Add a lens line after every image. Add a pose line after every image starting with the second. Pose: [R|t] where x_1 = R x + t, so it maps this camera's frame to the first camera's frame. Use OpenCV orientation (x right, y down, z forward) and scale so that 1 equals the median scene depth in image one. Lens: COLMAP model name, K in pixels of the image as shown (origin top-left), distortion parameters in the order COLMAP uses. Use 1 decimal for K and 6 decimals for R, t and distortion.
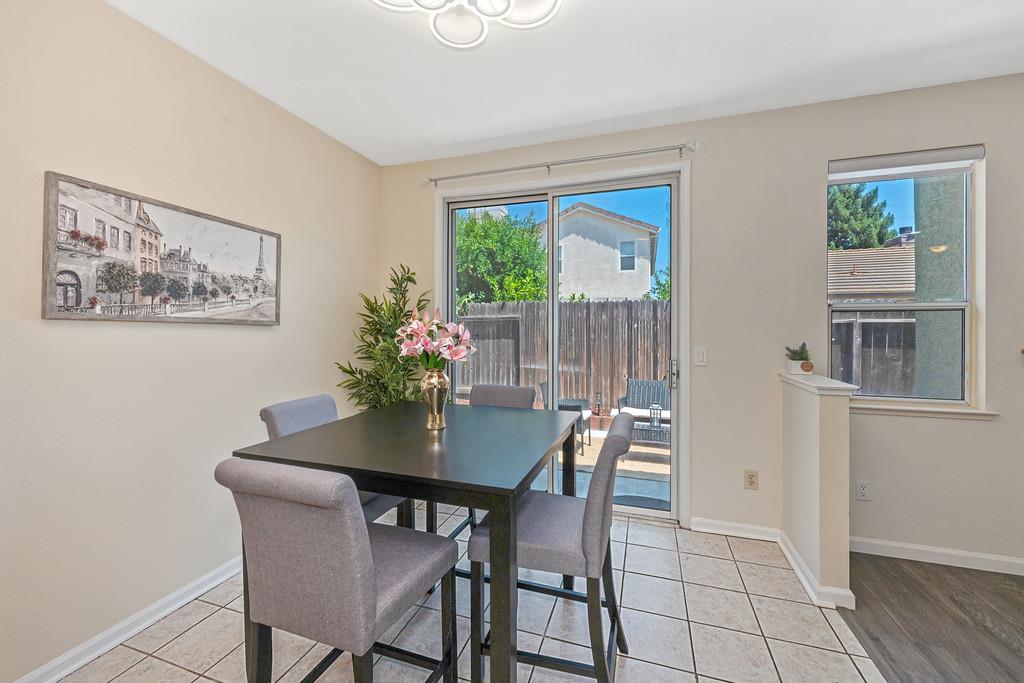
lens RADIAL K [[407.7, 0, 512.3], [0, 407.7, 327.1], [0, 0, 1]] dist [-0.001163, -0.000106]
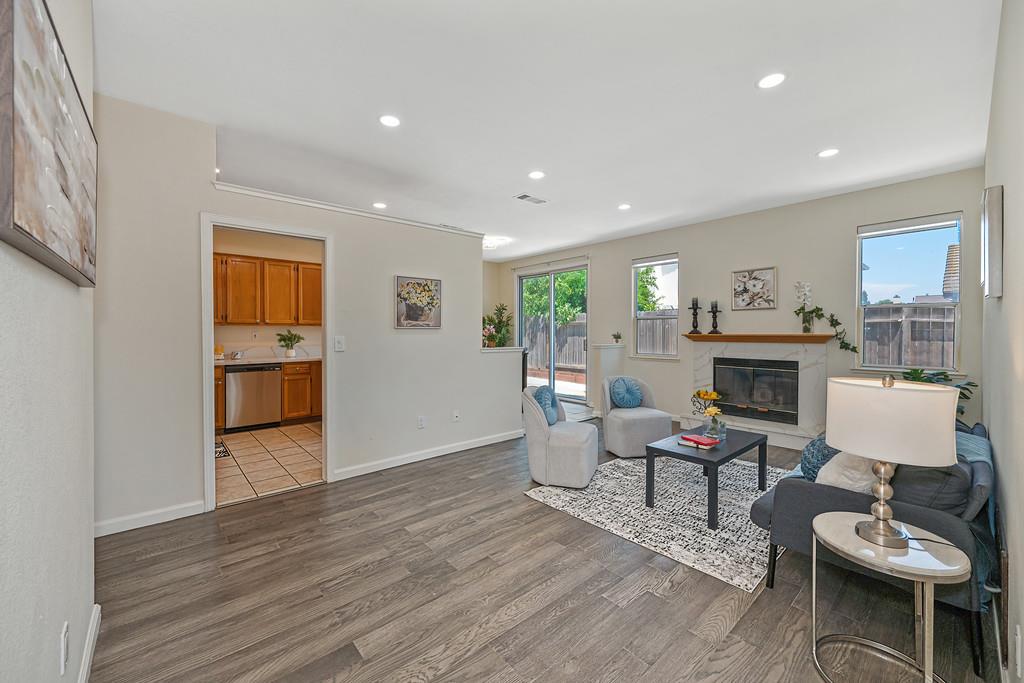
lens RADIAL K [[403.5, 0, 514.0], [0, 403.5, 335.4], [0, 0, 1]] dist [-0.000807, -0.000078]
pose [[0.867283, 0.004589, -0.497795, 1.554047], [0.001668, 0.999925, 0.012124, 0.030667], [0.497813, -0.011345, 0.867210, -1.716868]]
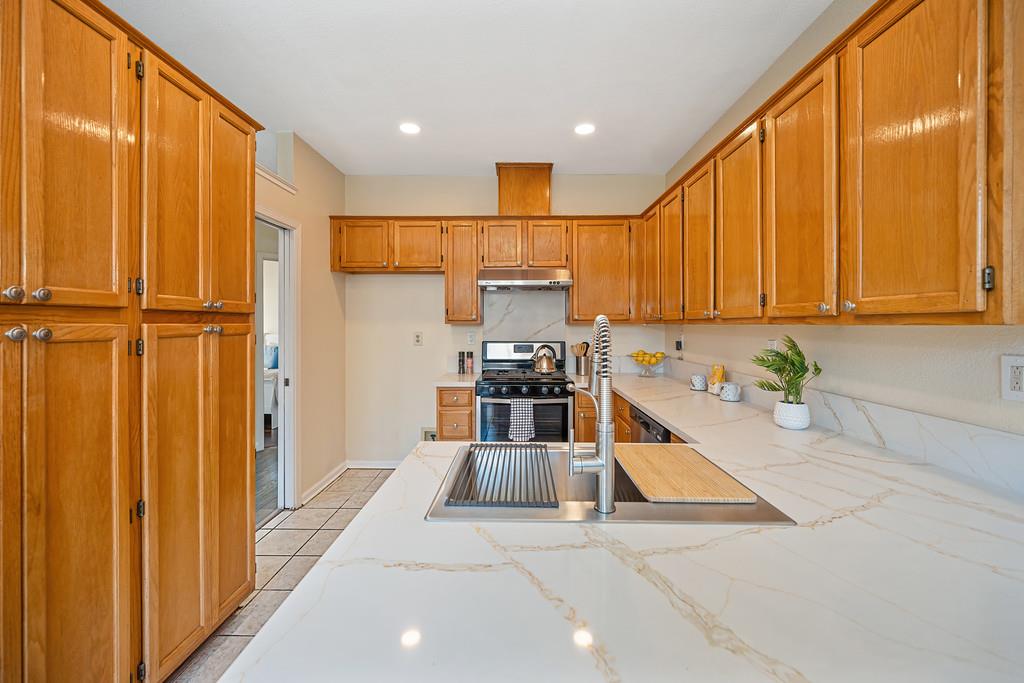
lens RADIAL K [[412.2, 0, 515.2], [0, 412.2, 327.7], [0, 0, 1]] dist [-0.001431, 0.000015]
pose [[-0.953949, 0.002191, -0.299962, -0.247360], [0.000286, 0.999980, 0.006395, -0.000842], [0.299969, 0.006015, -0.953930, 0.438773]]
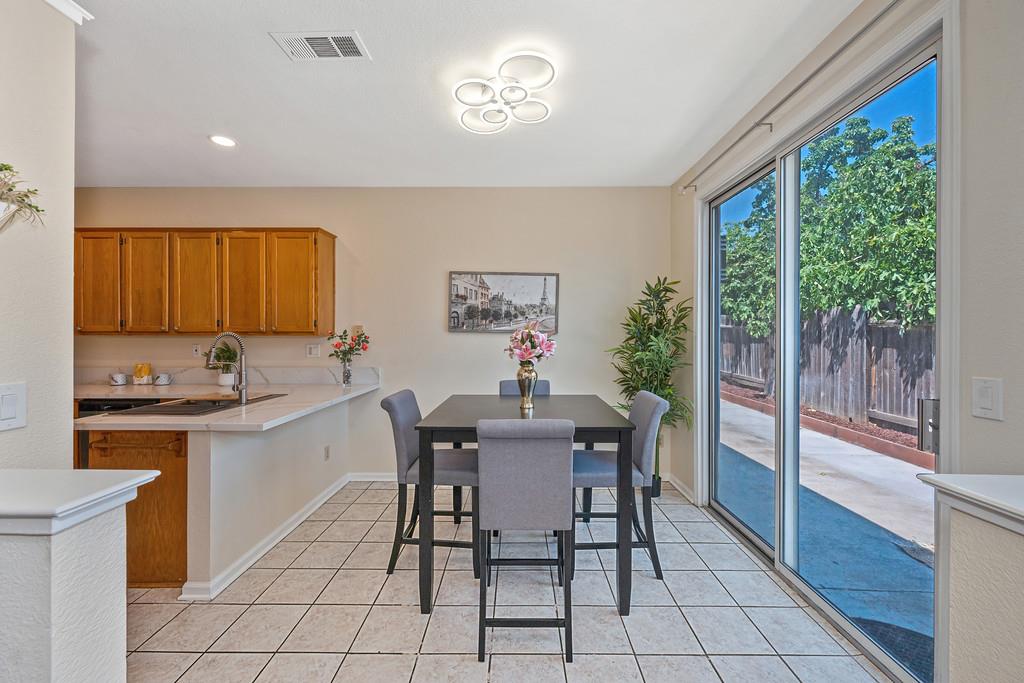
lens RADIAL K [[403.5, 0, 514.0], [0, 403.5, 335.4], [0, 0, 1]] dist [-0.000807, -0.000078]
pose [[0.306843, -0.001586, -0.951759, 0.888678], [0.002090, 0.999997, -0.000993, 0.003171], [0.951758, -0.001685, 0.306845, 0.431200]]
